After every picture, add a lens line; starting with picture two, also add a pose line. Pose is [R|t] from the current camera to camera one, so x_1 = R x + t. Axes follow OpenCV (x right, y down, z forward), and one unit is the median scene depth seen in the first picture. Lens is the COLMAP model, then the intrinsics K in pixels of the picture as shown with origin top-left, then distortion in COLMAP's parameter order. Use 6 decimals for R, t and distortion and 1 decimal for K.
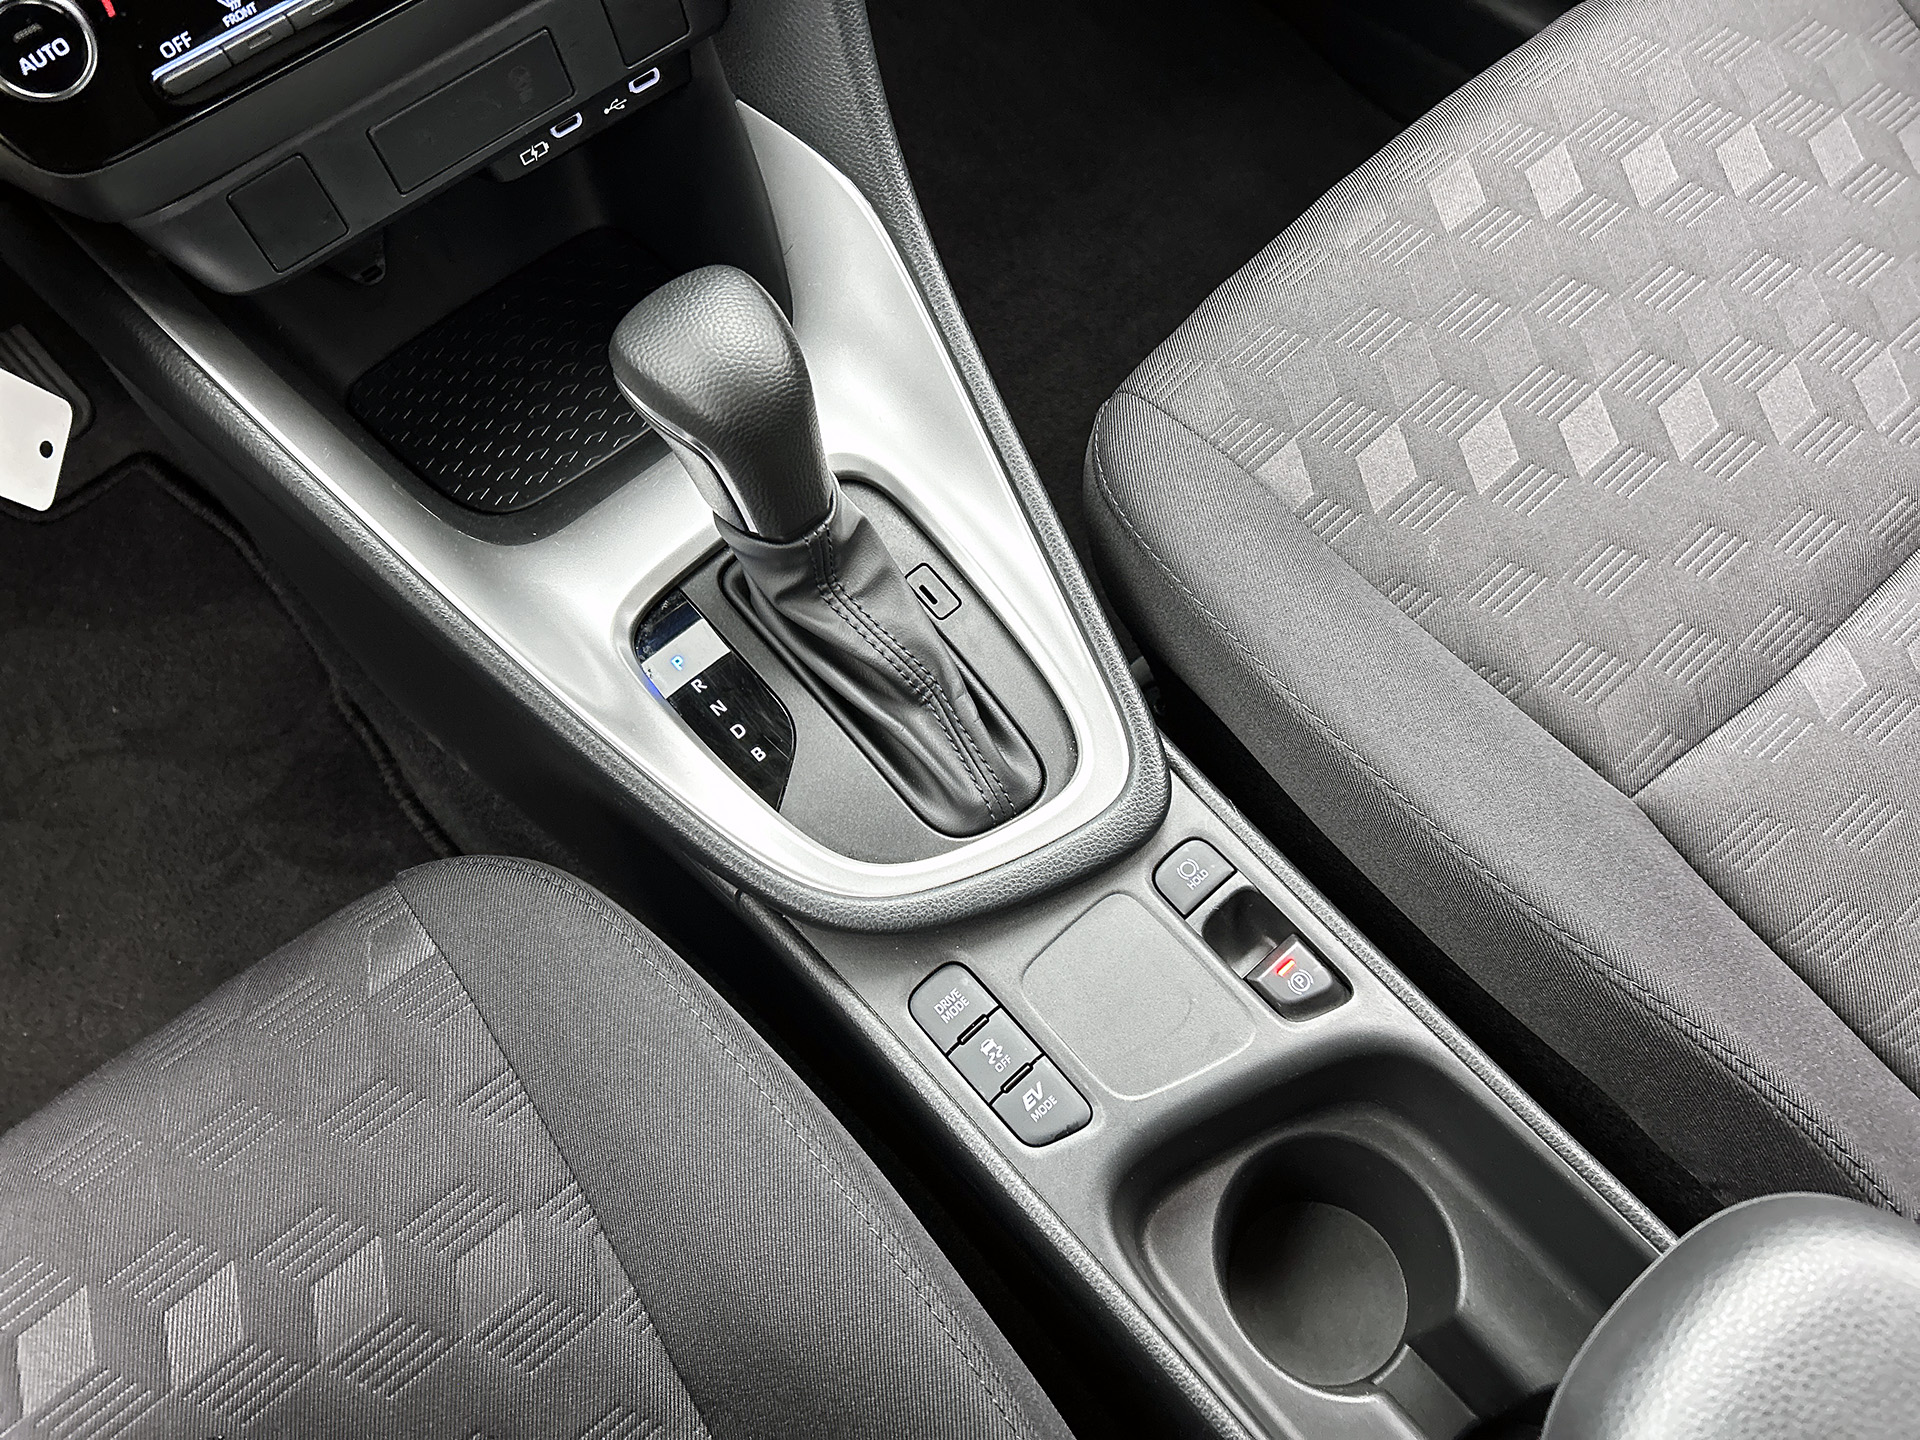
lens RADIAL K [[1441.4, 0, 939.6], [0, 1441.4, 683.5], [0, 0, 1]] dist [0.053830, -0.074551]
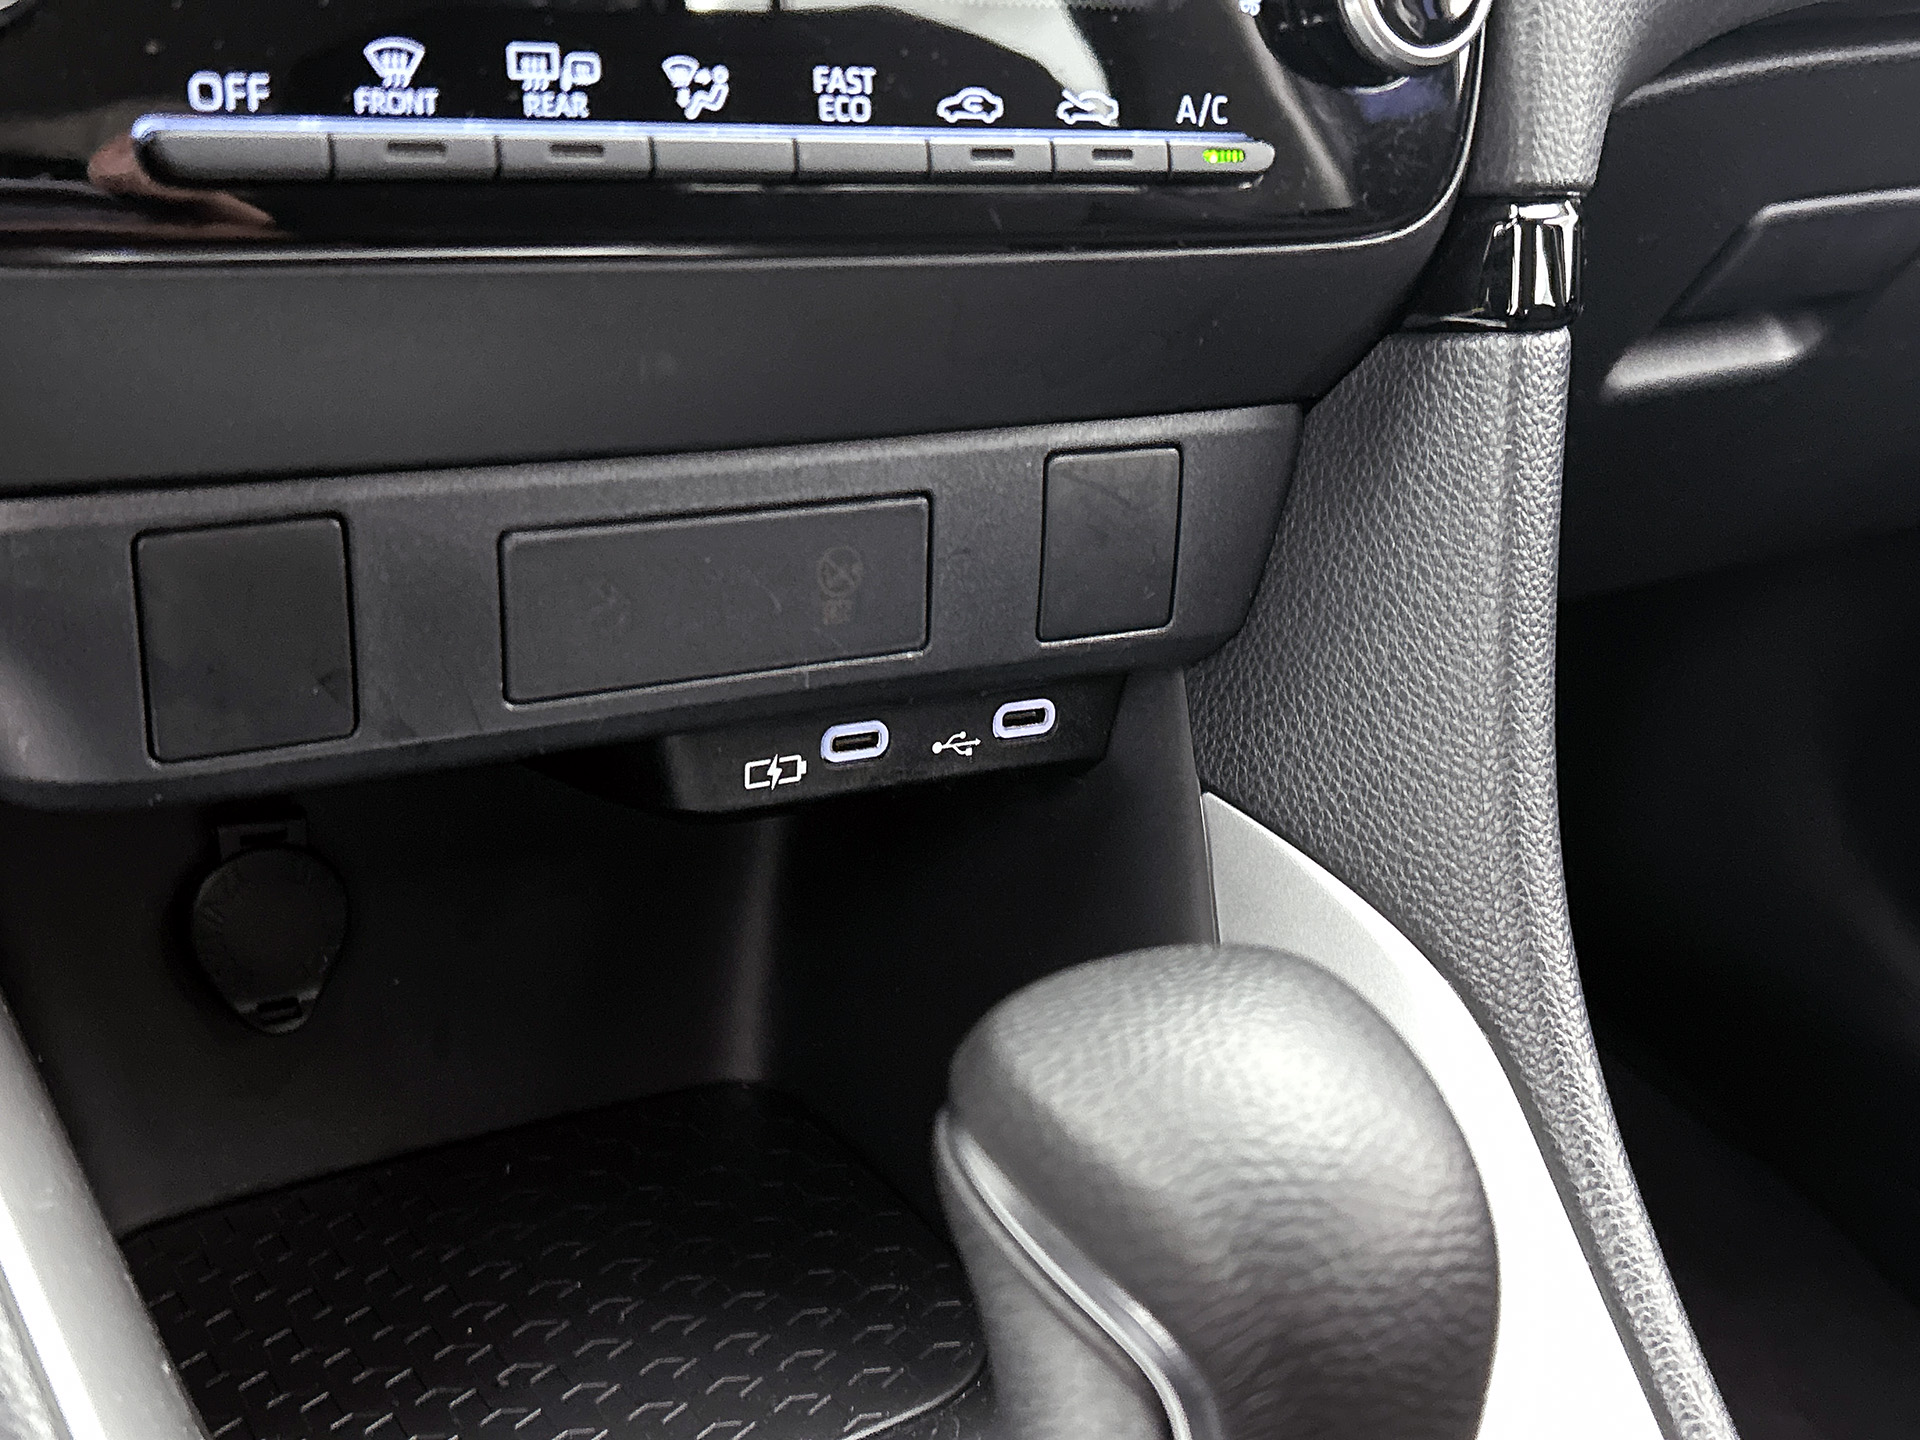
lens RADIAL K [[2150.1, 0, 947.0], [0, 2150.1, 723.5], [0, 0, 1]] dist [0.069295, 0.000000]
pose [[0.973163, 0.217420, -0.075377, -0.177744], [-0.217323, 0.760666, -0.611685, 0.027907], [-0.075656, 0.611651, 0.787502, 0.450750]]
